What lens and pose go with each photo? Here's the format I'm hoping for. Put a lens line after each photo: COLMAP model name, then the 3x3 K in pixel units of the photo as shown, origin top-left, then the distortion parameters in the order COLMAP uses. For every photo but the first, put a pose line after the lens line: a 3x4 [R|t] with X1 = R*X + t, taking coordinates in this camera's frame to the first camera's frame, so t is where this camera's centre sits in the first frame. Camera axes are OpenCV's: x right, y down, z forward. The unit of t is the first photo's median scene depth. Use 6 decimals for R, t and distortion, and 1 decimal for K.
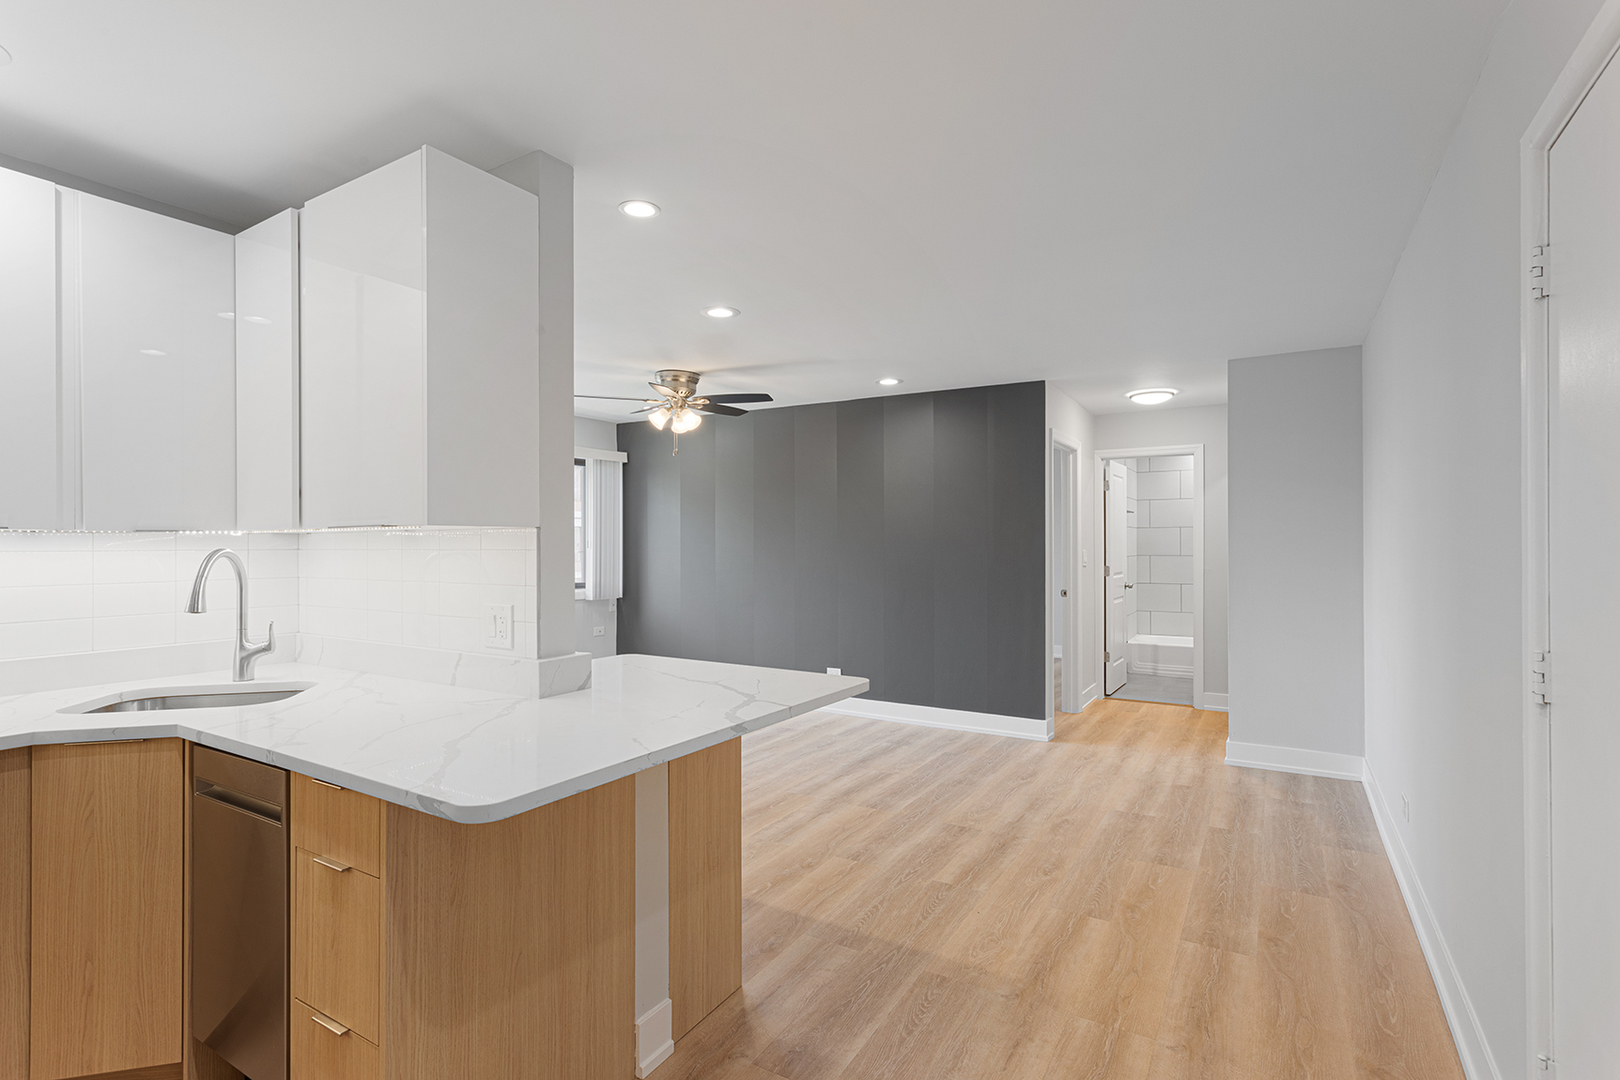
lens RADIAL K [[773.6, 0, 819.0], [0, 773.6, 545.1], [0, 0, 1]] dist [-0.002767, 0.000983]
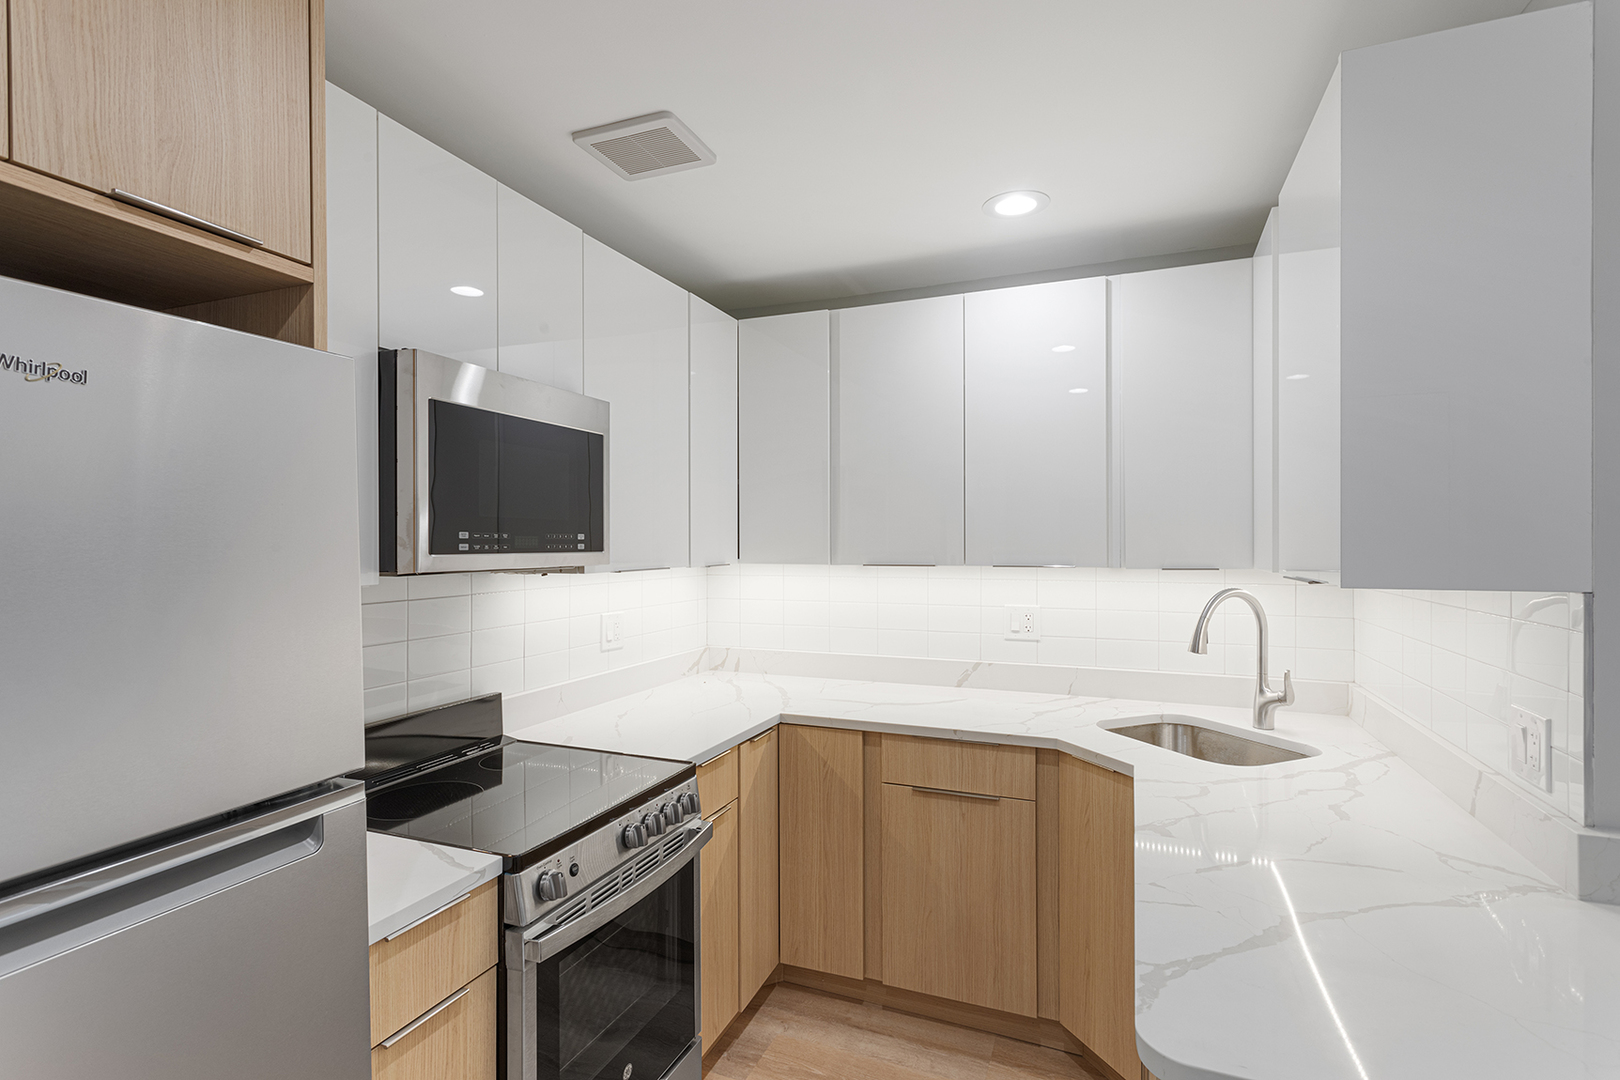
lens RADIAL K [[773.6, 0, 808.2], [0, 773.6, 537.6], [0, 0, 1]] dist [-0.002767, 0.000983]
pose [[0.160814, 0.002154, -0.986982, 0.091547], [-0.002875, 0.999994, 0.001714, -0.056275], [0.986981, 0.002562, 0.160819, 0.302995]]
